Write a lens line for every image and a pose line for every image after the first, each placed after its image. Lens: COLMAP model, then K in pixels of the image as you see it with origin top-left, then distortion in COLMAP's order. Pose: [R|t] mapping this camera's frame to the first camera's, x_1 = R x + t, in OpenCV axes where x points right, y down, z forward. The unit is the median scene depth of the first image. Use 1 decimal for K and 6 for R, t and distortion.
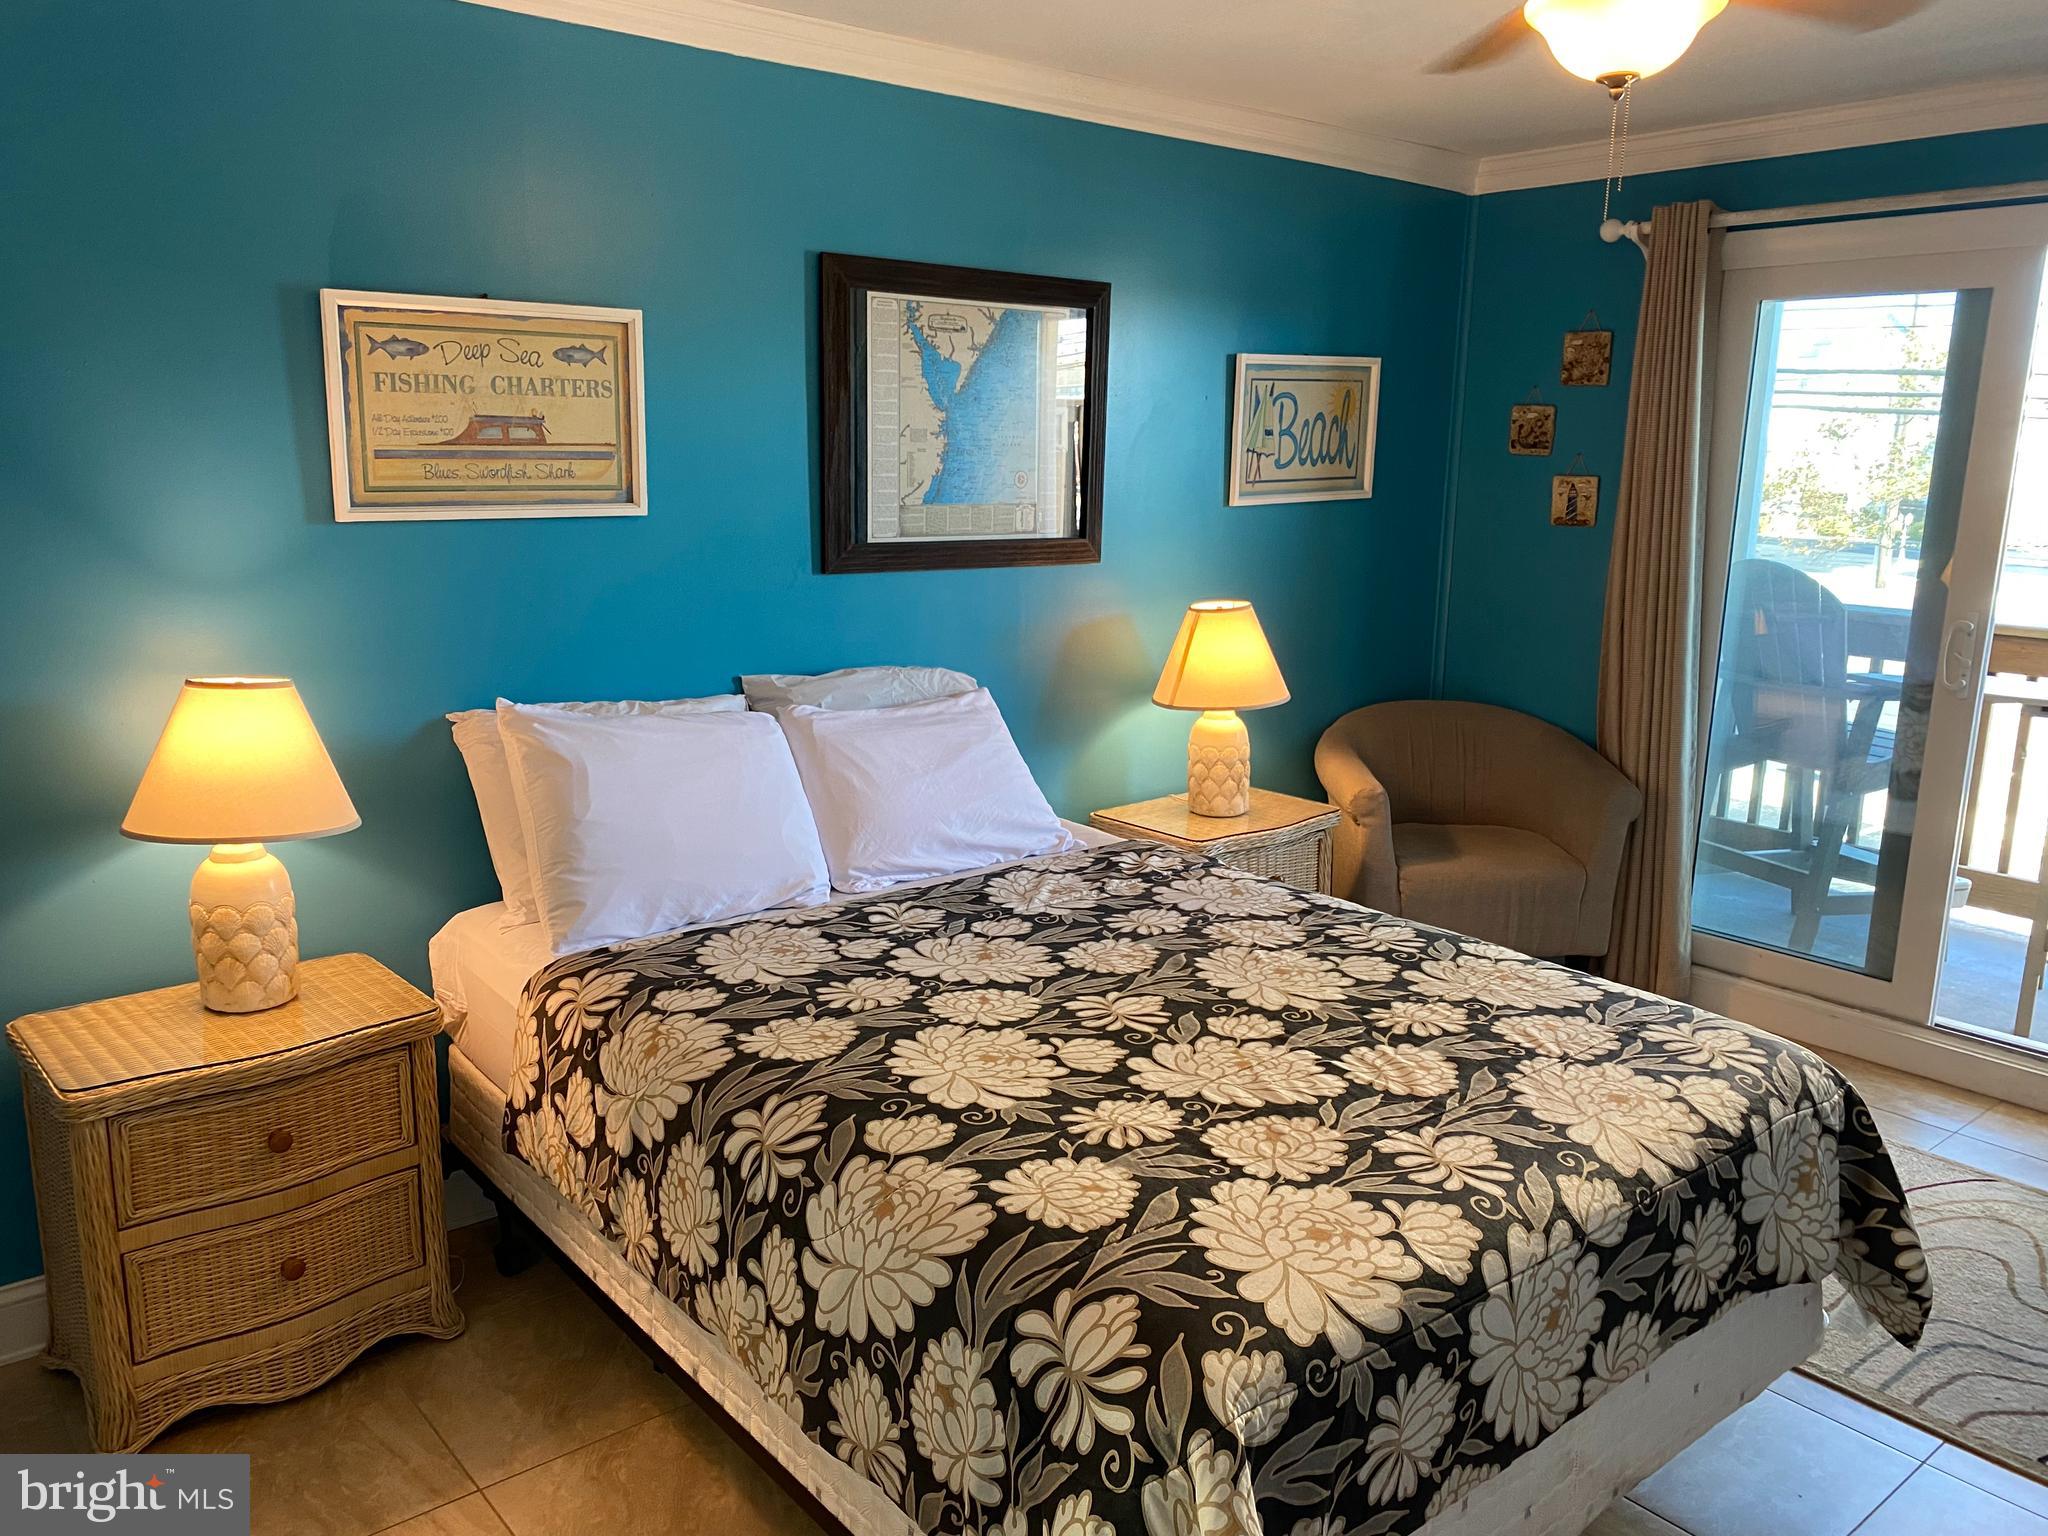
lens RADIAL K [[1563.6, 0, 1011.4], [0, 1563.6, 762.3], [0, 0, 1]] dist [0.053870, -0.061005]
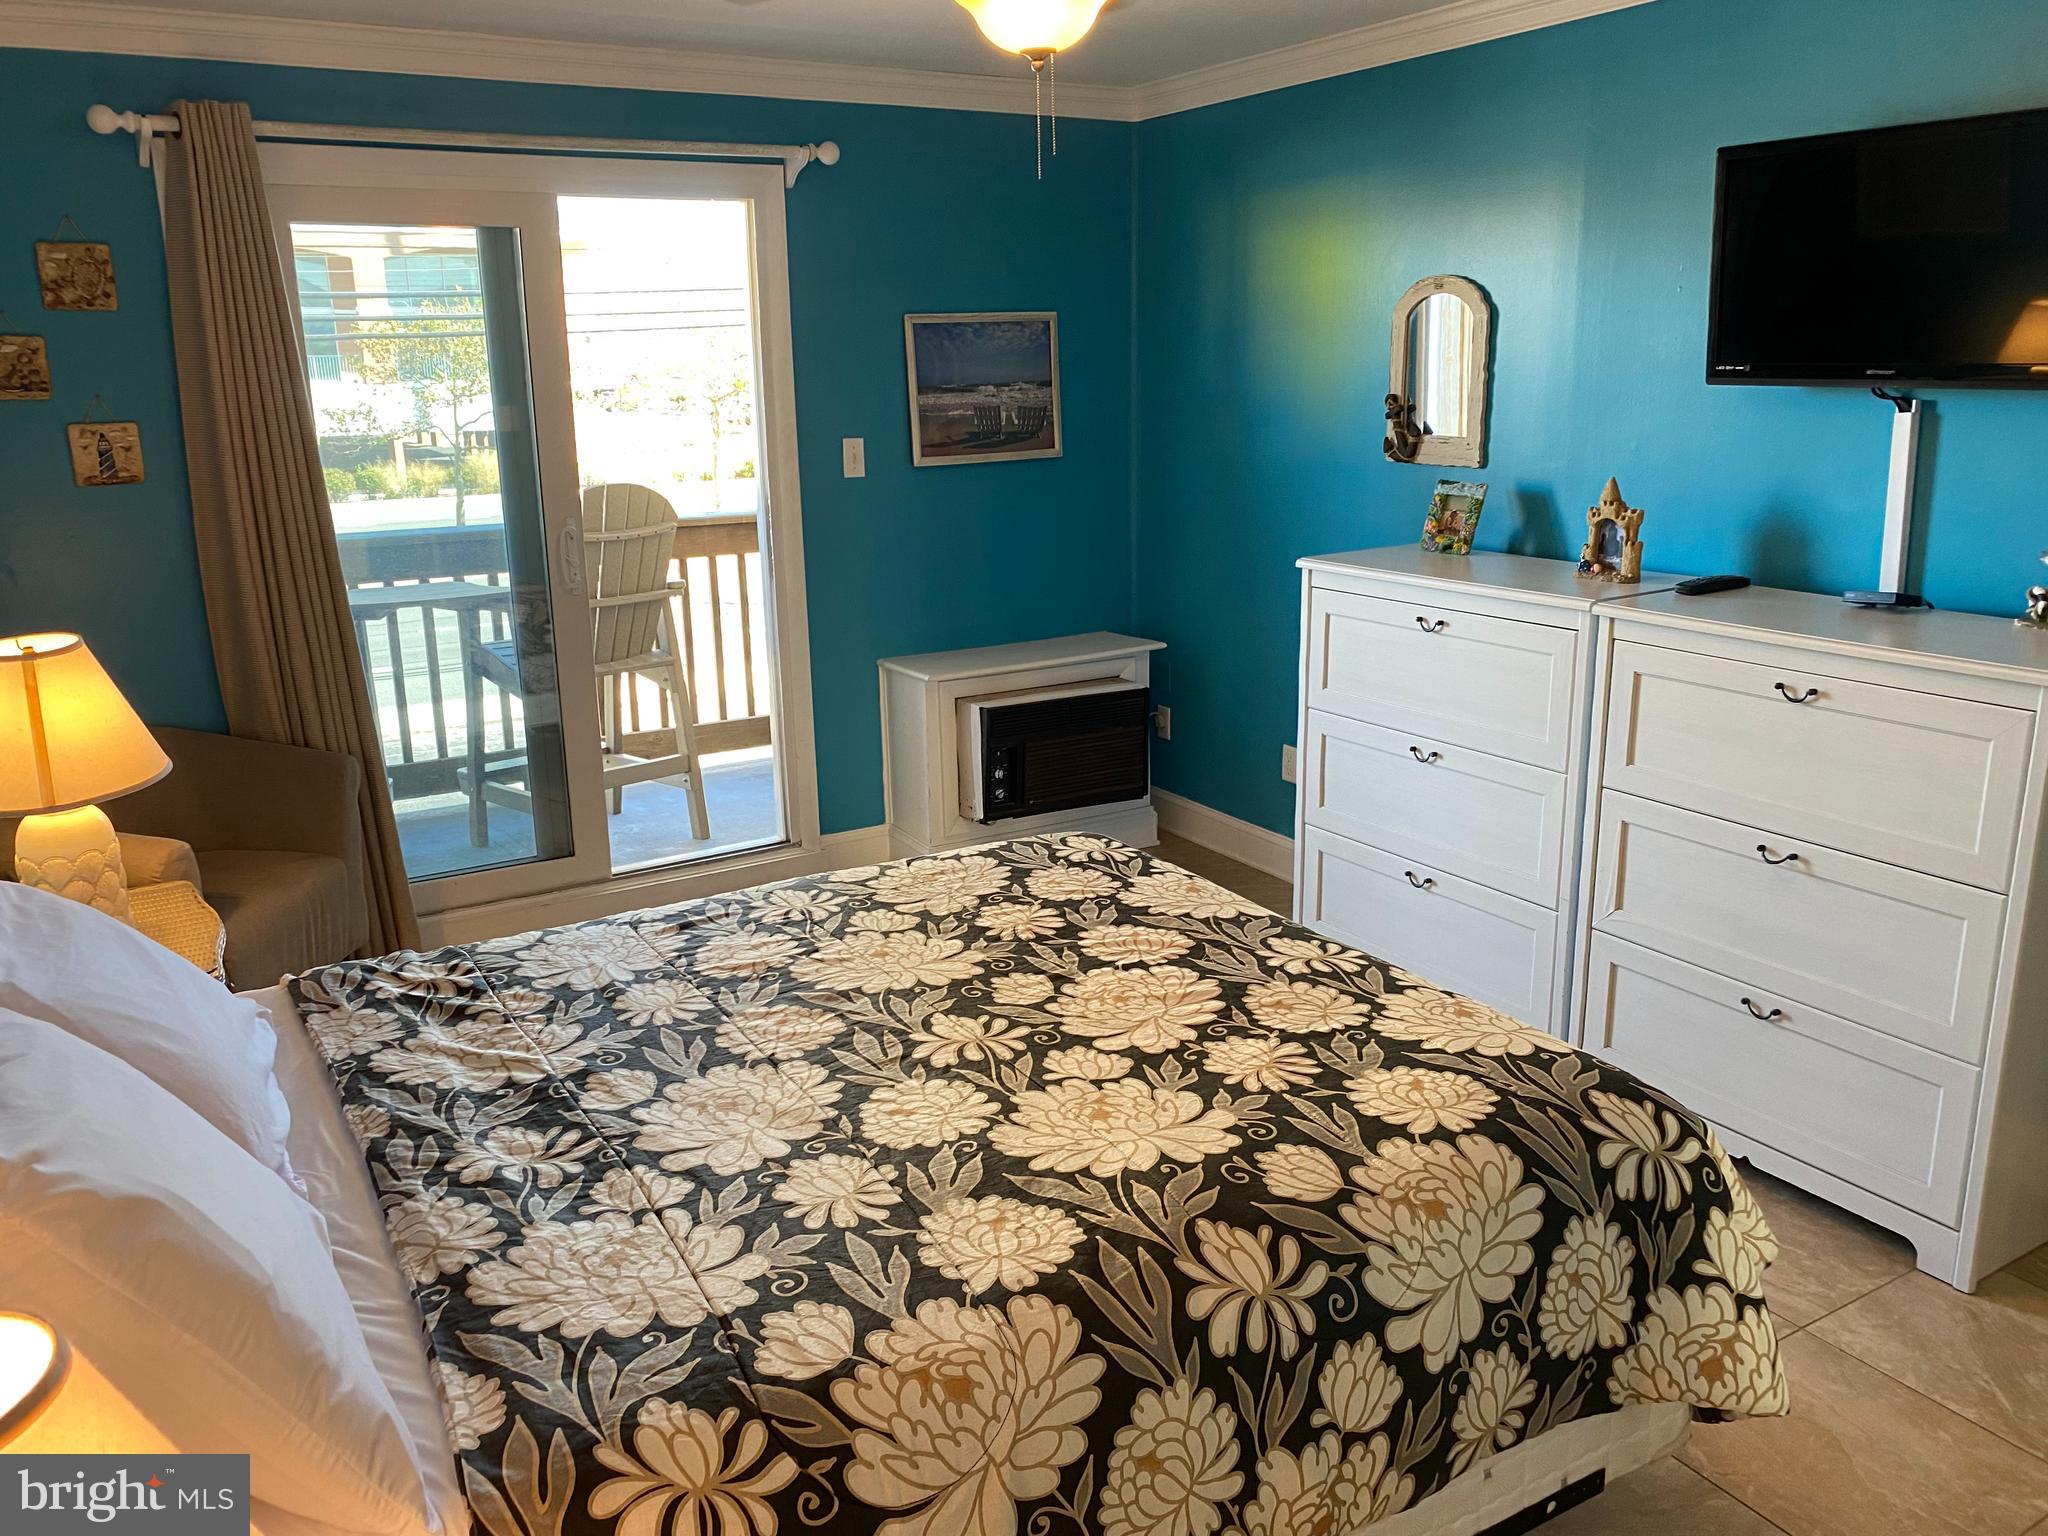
lens RADIAL K [[1563.6, 0, 1003.6], [0, 1563.6, 762.0], [0, 0, 1]] dist [0.053870, -0.061005]
pose [[0.157458, -0.271966, 0.949337, -0.731542], [0.224049, 0.946099, 0.233877, -0.193510], [-0.961774, 0.175872, 0.209905, 0.772860]]
